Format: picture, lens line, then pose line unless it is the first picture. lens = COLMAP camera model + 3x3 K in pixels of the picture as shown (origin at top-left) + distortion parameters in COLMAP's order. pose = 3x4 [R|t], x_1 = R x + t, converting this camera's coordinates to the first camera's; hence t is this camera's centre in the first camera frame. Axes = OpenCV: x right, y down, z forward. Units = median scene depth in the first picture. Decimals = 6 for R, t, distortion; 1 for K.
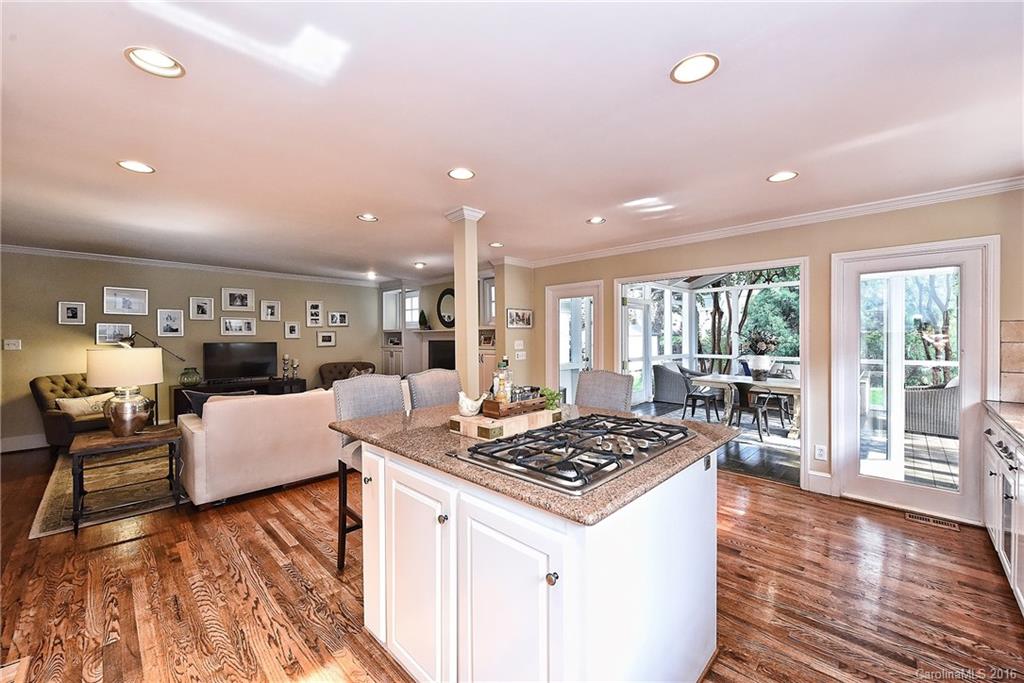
lens RADIAL K [[406.4, 0, 511.9], [0, 406.4, 341.1], [0, 0, 1]] dist [0.002971, -0.000753]
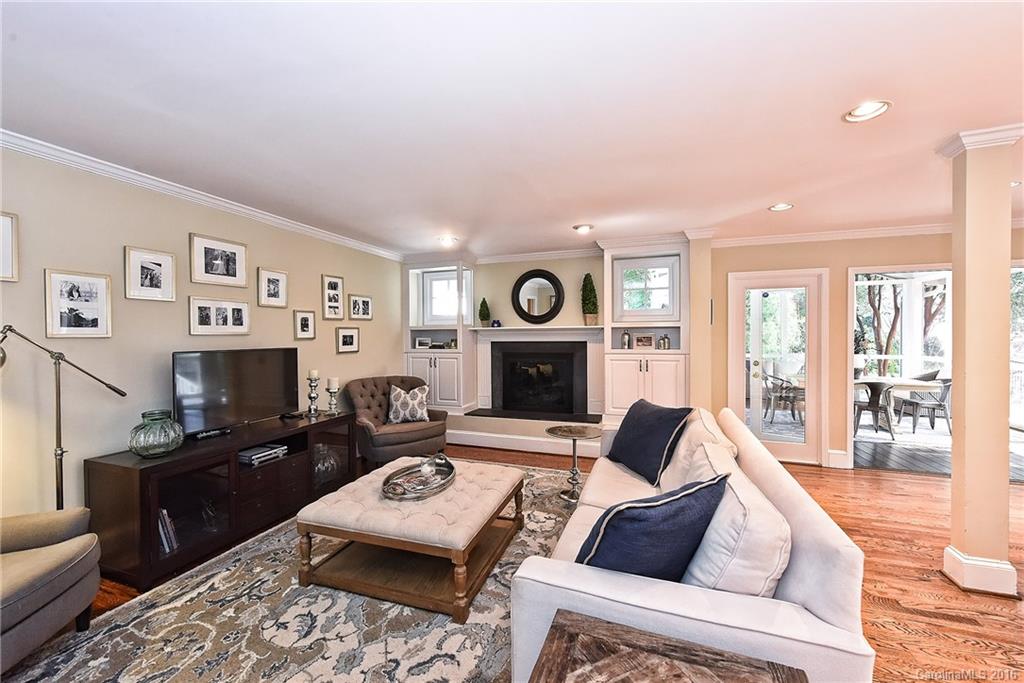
lens RADIAL K [[406.4, 0, 511.1], [0, 406.4, 342.0], [0, 0, 1]] dist [0.002971, -0.000753]
pose [[0.908796, -0.007104, 0.417180, -0.547441], [0.004315, 0.999962, 0.007627, -0.007254], [-0.417218, -0.005132, 0.908792, 0.396703]]
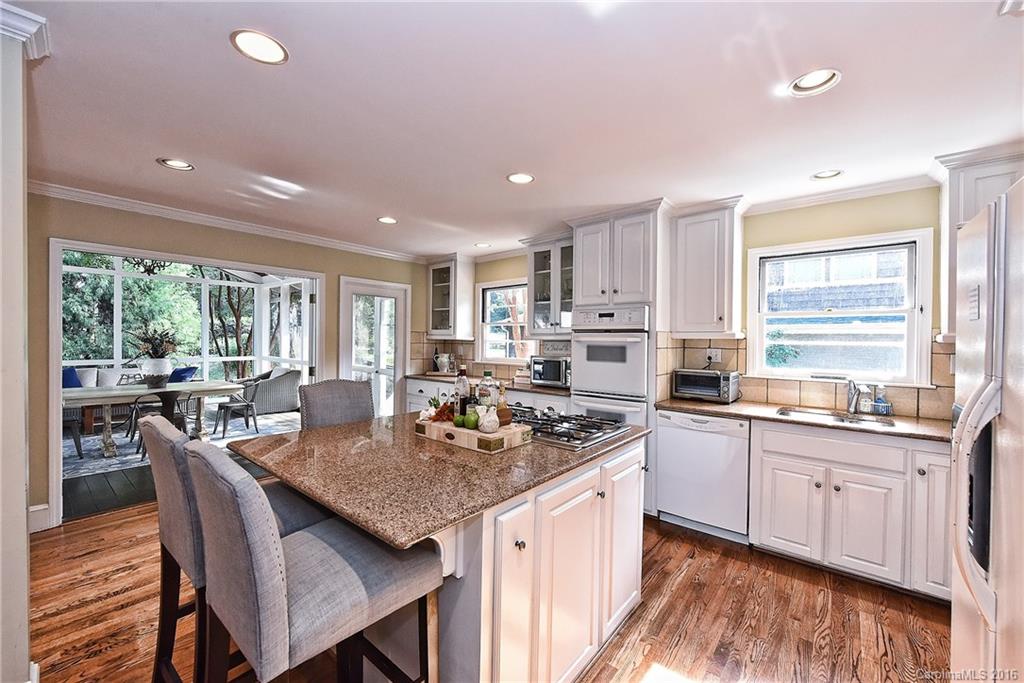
lens RADIAL K [[406.4, 0, 514.2], [0, 406.4, 344.7], [0, 0, 1]] dist [0.002971, -0.000753]
pose [[-0.079924, -0.011824, 0.996731, -0.288914], [-0.005102, 0.999921, 0.011453, -0.006852], [-0.996788, -0.004170, -0.079978, 0.288062]]
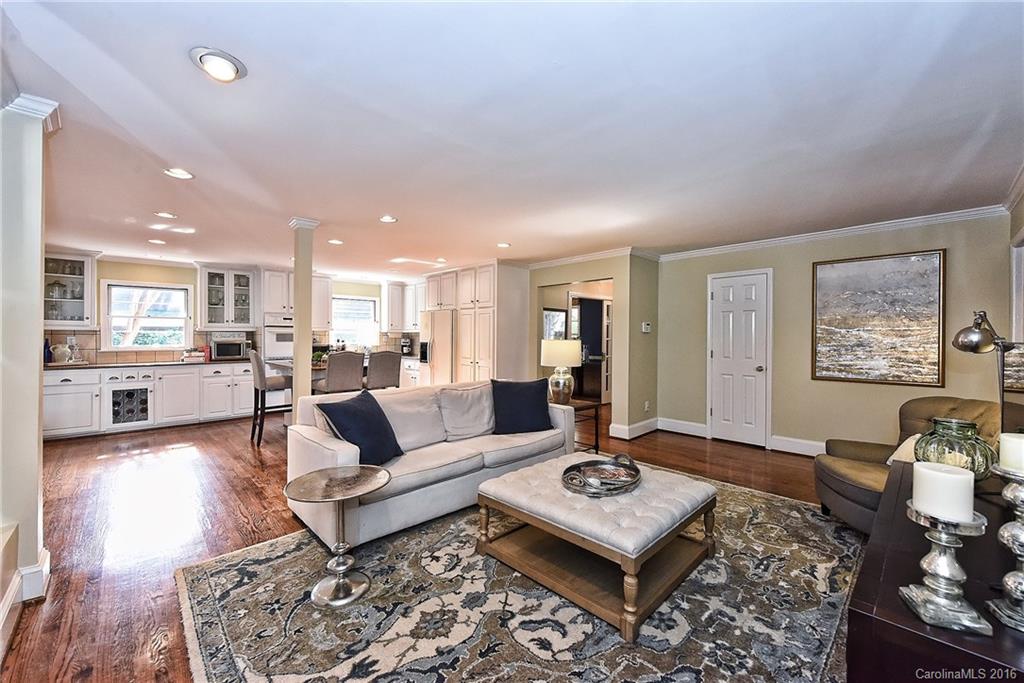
lens RADIAL K [[406.4, 0, 512.7], [0, 406.4, 339.5], [0, 0, 1]] dist [0.002971, -0.000753]
pose [[-0.999621, -0.001740, 0.027470, -0.395257], [-0.001340, 0.999893, 0.014550, -0.001553], [-0.027492, 0.014507, -0.999517, 1.148678]]
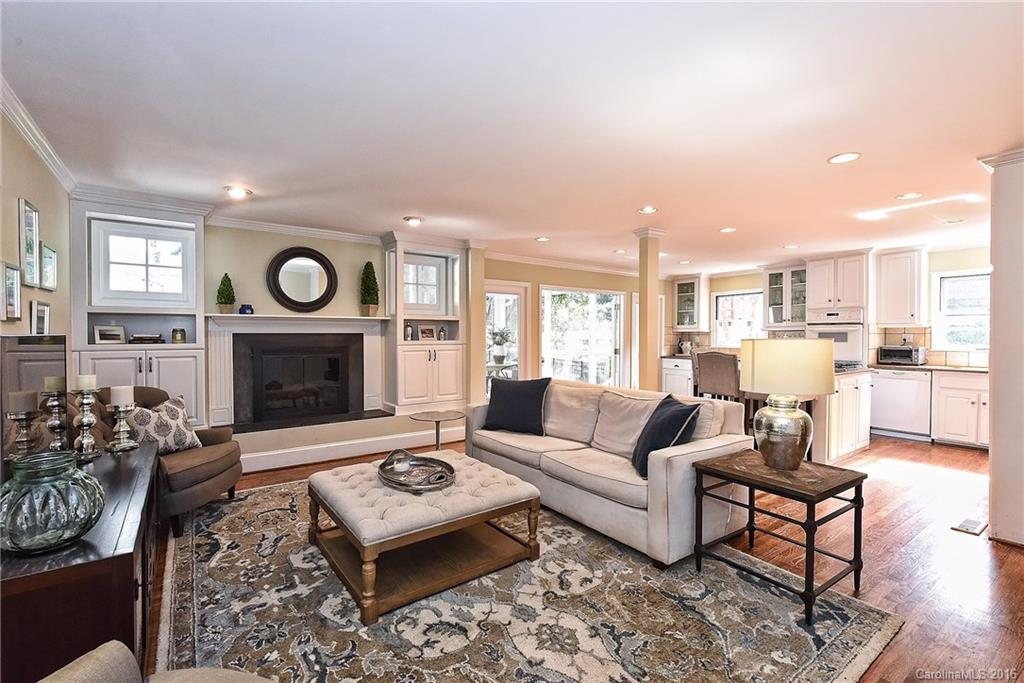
lens RADIAL K [[452.9, 0, 517.0], [0, 452.9, 343.3], [0, 0, 1]] dist [0.004343, -0.001736]
pose [[0.166659, -0.014249, 0.985912, -0.846531], [0.004736, 0.999896, 0.013650, 0.005740], [-0.986003, 0.002395, 0.166709, 0.628669]]
